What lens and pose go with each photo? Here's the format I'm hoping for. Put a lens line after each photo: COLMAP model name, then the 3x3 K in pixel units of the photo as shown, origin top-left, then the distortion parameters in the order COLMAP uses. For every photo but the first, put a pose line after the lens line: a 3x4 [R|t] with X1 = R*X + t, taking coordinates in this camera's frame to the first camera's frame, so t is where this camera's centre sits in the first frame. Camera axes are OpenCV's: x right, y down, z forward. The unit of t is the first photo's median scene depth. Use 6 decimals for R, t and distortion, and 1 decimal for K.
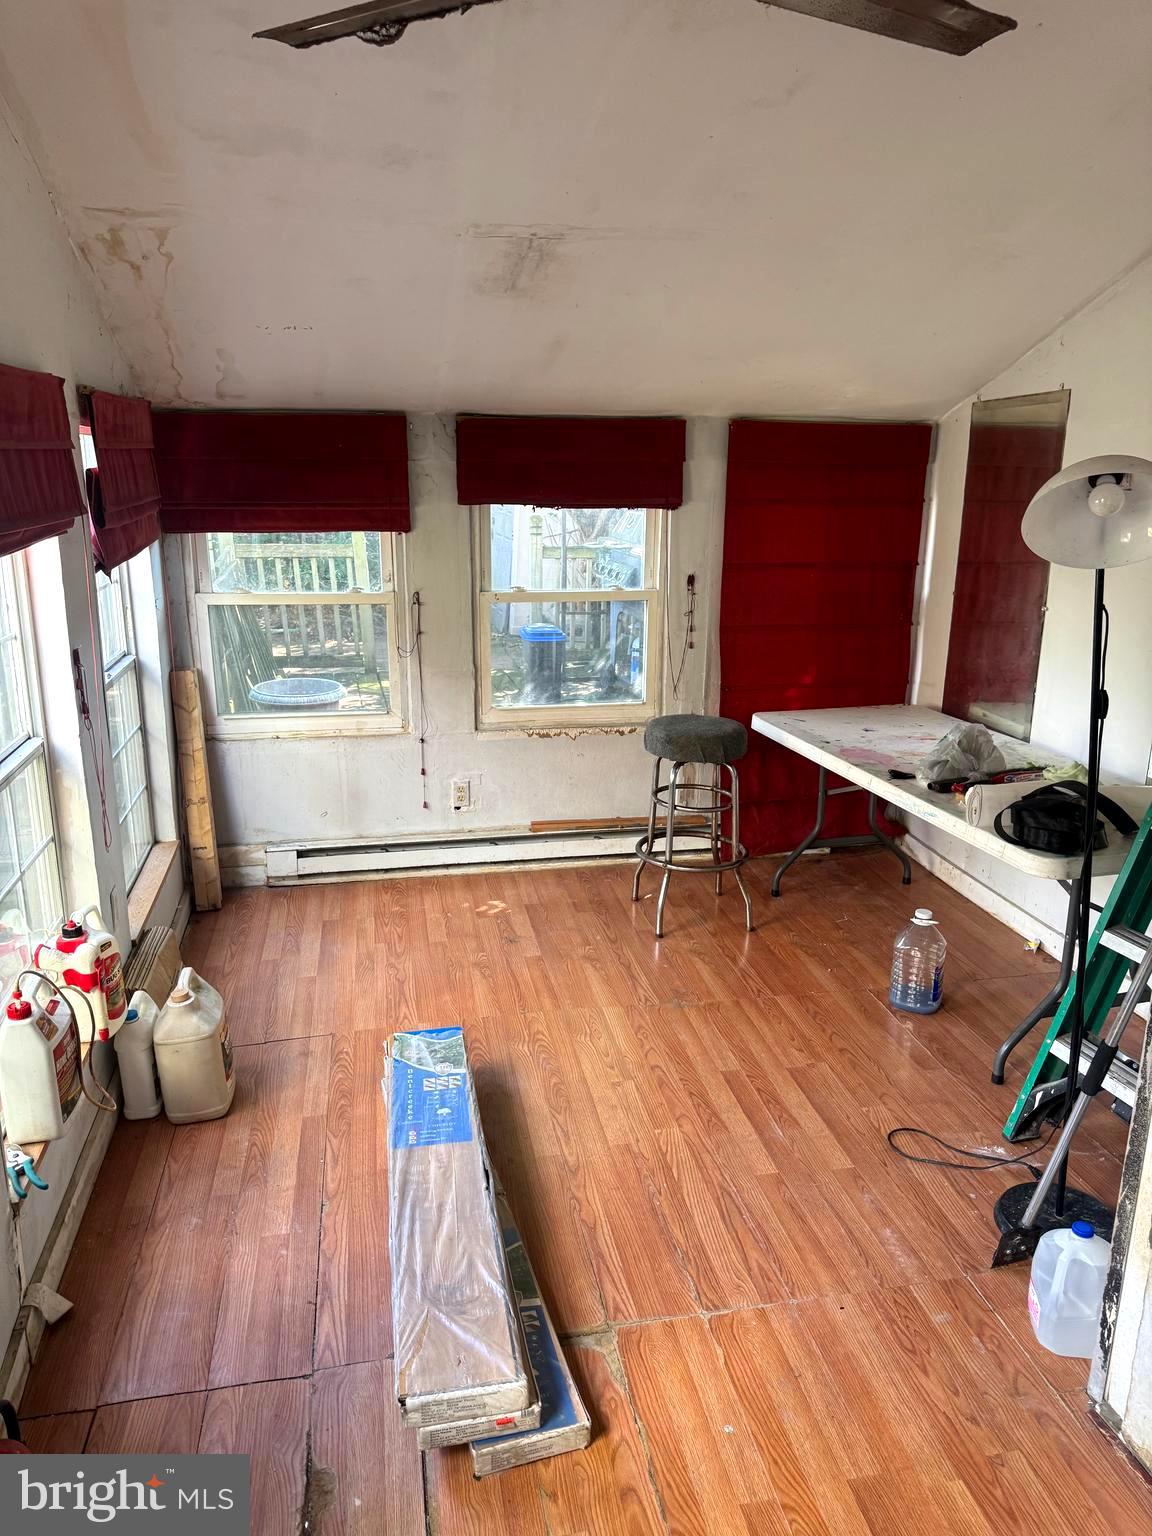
lens RADIAL K [[1094.1, 0, 579.3], [0, 1094.1, 772.3], [0, 0, 1]] dist [0.065641, -0.066031]
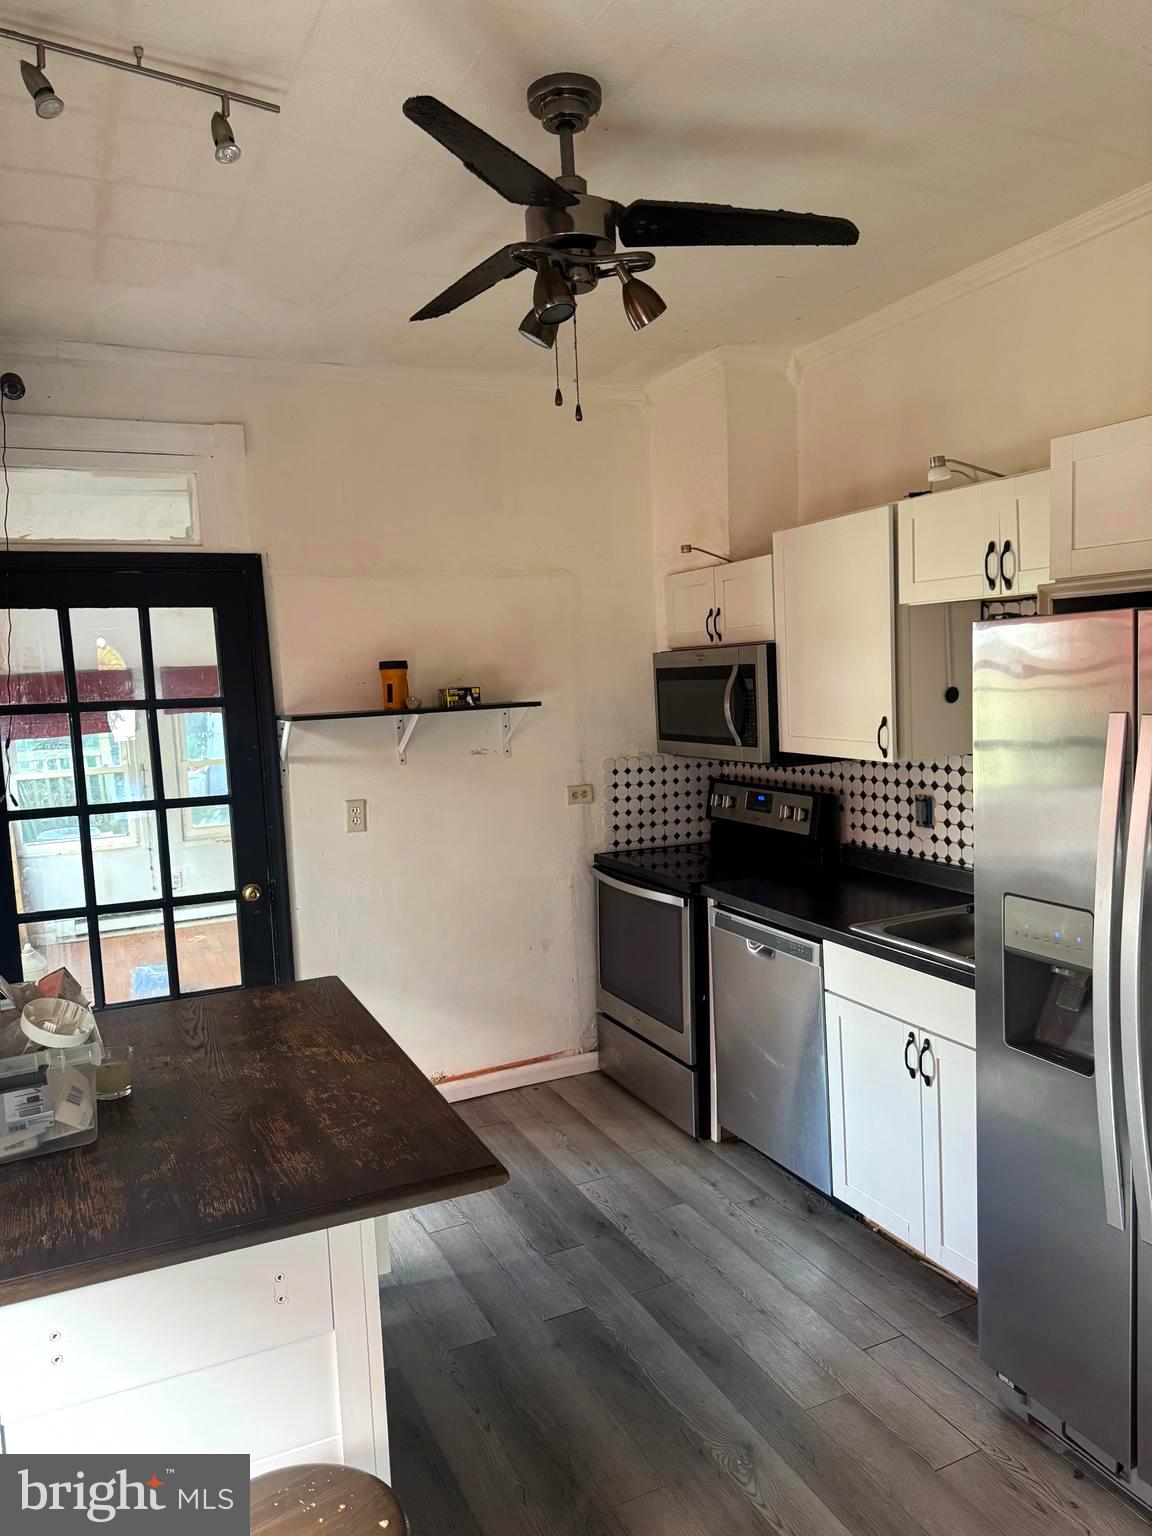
lens RADIAL K [[1094.1, 0, 579.3], [0, 1094.1, 772.3], [0, 0, 1]] dist [0.065641, -0.066031]
pose [[0.972633, -0.079169, 0.218441, 0.144985], [0.117112, 0.979041, -0.166621, 0.222894], [-0.200671, 0.187643, 0.961520, -0.833918]]
